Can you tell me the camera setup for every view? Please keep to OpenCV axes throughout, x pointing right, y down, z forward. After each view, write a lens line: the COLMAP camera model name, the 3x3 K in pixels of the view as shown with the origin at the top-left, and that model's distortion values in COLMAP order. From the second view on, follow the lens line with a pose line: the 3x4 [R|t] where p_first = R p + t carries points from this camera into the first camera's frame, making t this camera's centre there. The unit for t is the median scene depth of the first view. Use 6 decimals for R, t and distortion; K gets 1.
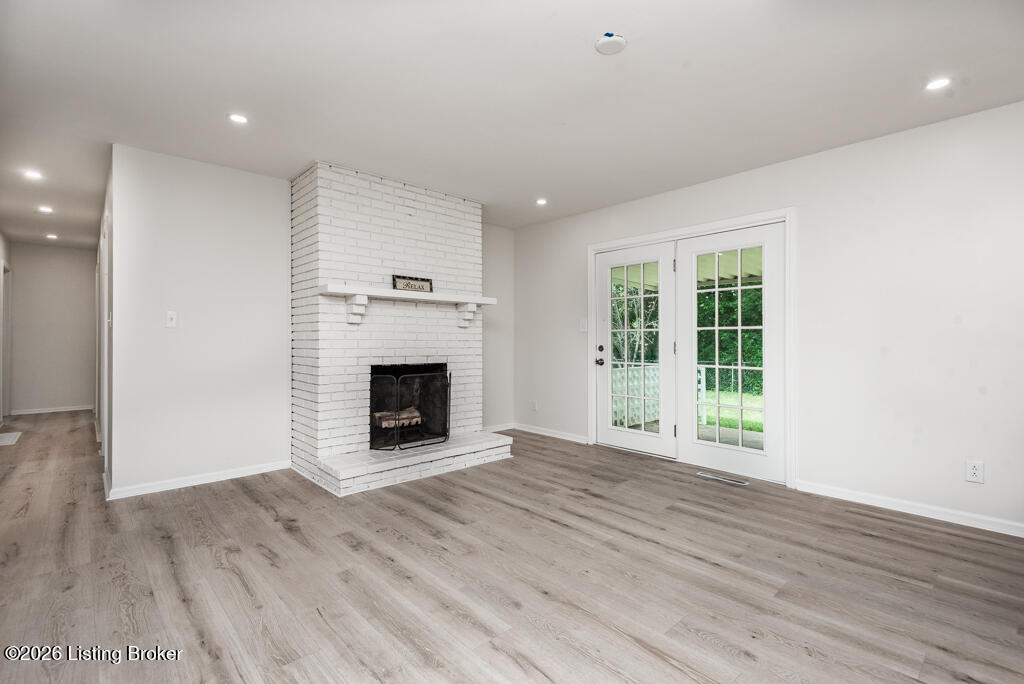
lens RADIAL K [[461.3, 0, 512.0], [0, 461.3, 342.0], [0, 0, 1]] dist [-0.001458, -0.000348]
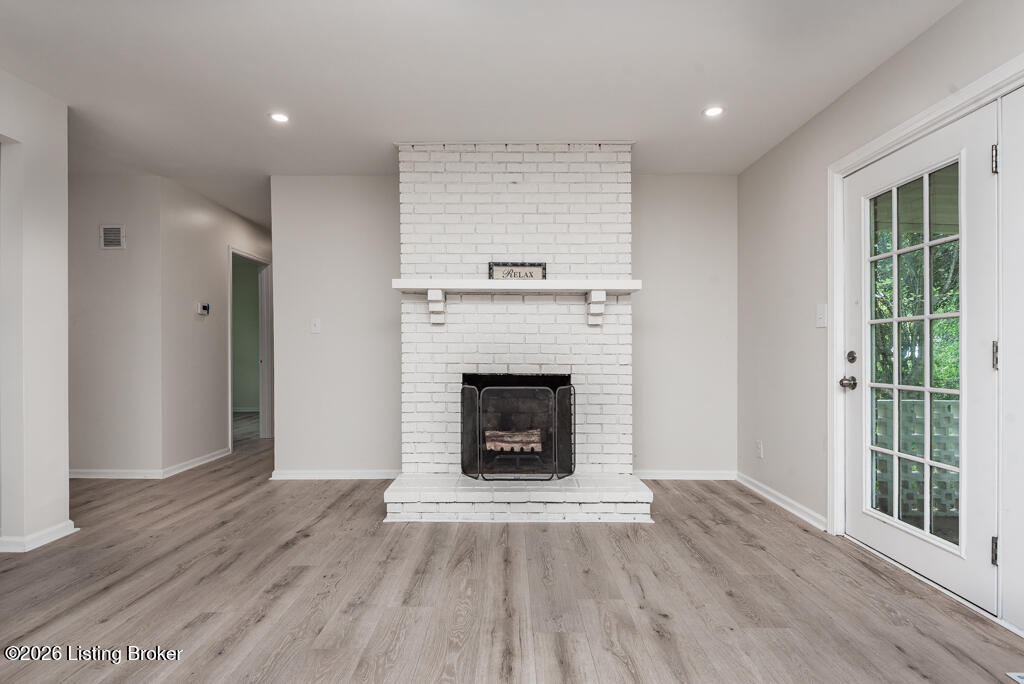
lens RADIAL K [[496.8, 0, 512.9], [0, 496.8, 356.8], [0, 0, 1]] dist [0.013875, -0.000536]
pose [[0.735519, 0.009970, -0.677431, 0.353099], [-0.002561, 0.999925, 0.011936, 0.009049], [0.677500, -0.007044, 0.735489, 0.378606]]
